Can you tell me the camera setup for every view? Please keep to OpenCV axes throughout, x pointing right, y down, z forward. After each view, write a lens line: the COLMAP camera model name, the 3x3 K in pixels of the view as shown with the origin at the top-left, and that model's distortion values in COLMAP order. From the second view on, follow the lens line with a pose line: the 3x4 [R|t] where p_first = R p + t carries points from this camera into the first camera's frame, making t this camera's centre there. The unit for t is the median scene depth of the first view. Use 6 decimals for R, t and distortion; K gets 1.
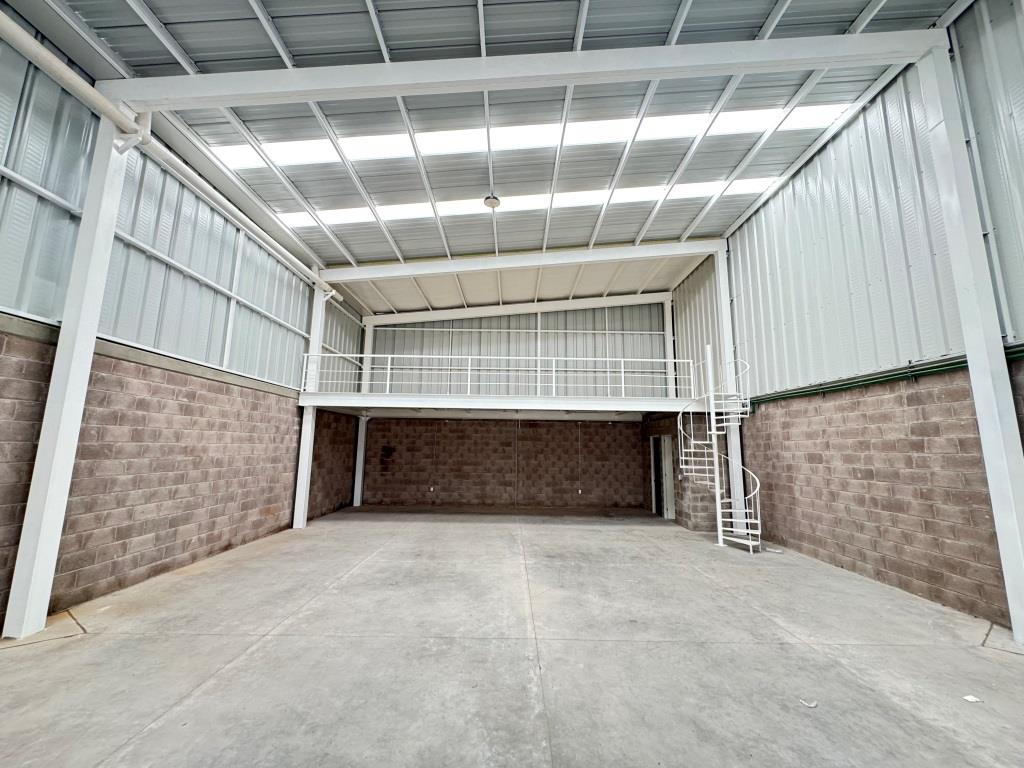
lens RADIAL K [[408.5, 0, 512.8], [0, 408.5, 382.6], [0, 0, 1]] dist [-0.002640, 0.000450]
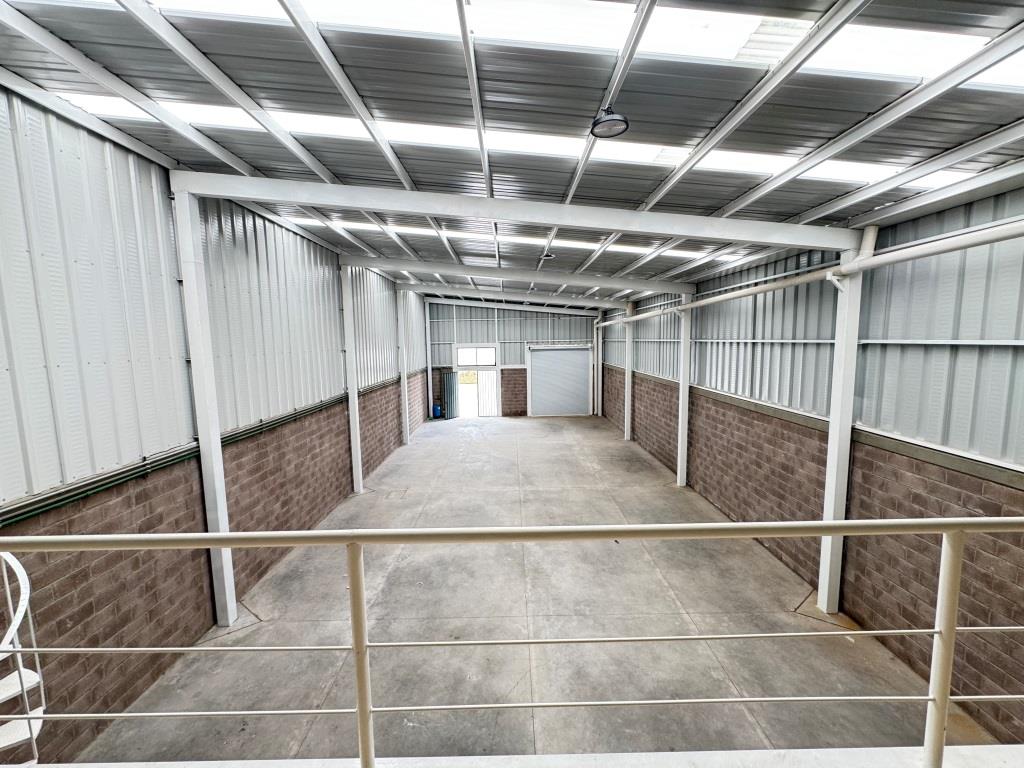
lens RADIAL K [[408.5, 0, 512.8], [0, 408.5, 382.6], [0, 0, 1]] dist [-0.002640, 0.000450]
pose [[-0.999980, 0.003402, 0.005306, 0.031939], [0.003120, 0.998630, -0.052239, -0.076008], [-0.005477, -0.052221, -0.998621, 0.838446]]
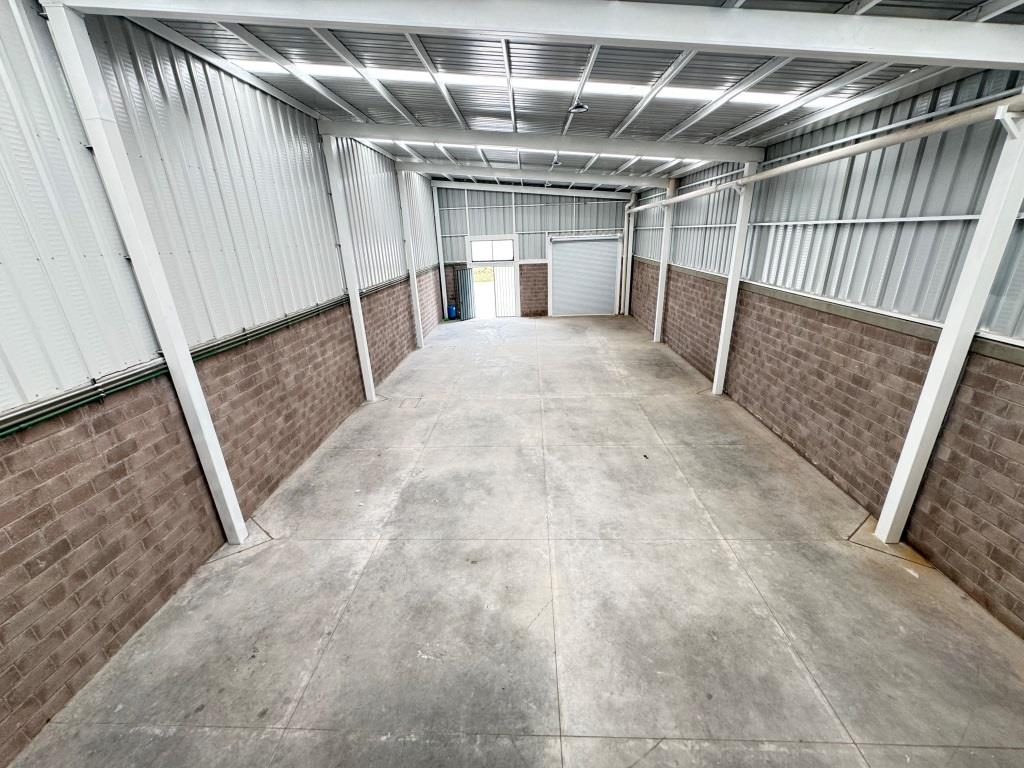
lens RADIAL K [[408.5, 0, 512.8], [0, 408.5, 382.6], [0, 0, 1]] dist [-0.002640, 0.000450]
pose [[-0.998531, 0.003552, 0.054067, 0.033071], [0.013990, 0.980914, 0.193940, -0.082647], [-0.052347, 0.194412, -0.979522, 0.744319]]
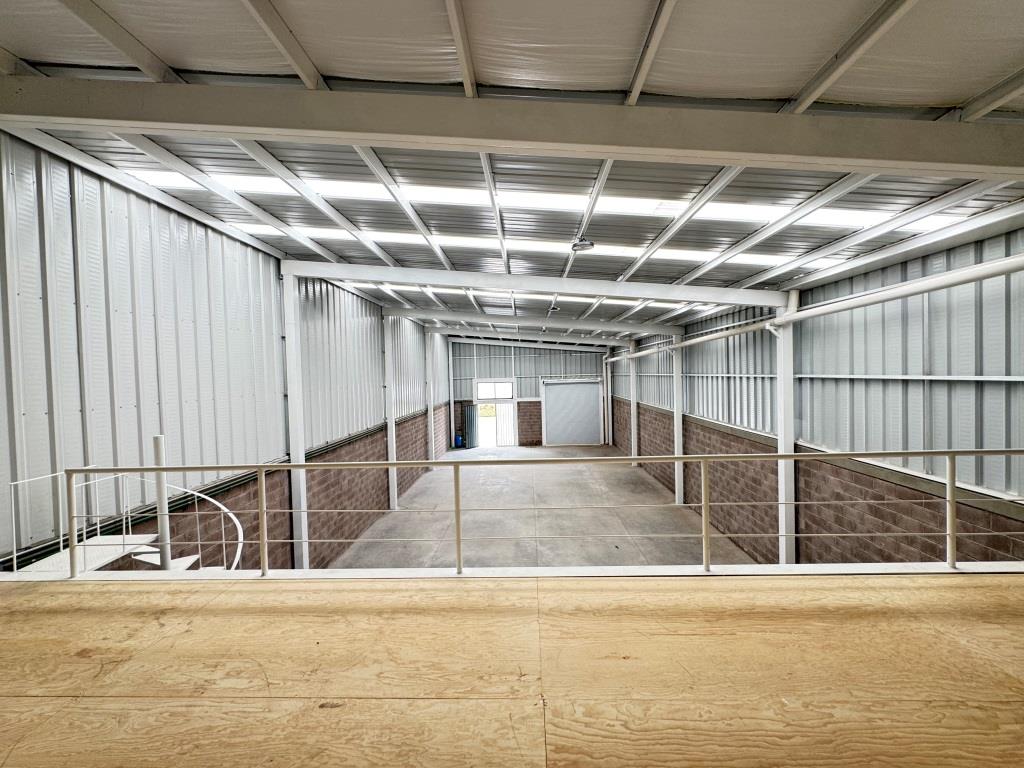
lens RADIAL K [[408.5, 0, 512.8], [0, 408.5, 382.6], [0, 0, 1]] dist [-0.002640, 0.000450]
pose [[-0.998870, 0.012959, 0.045717, 0.025377], [0.006689, 0.990860, -0.134732, -0.057758], [-0.047045, -0.134274, -0.989827, 0.989726]]
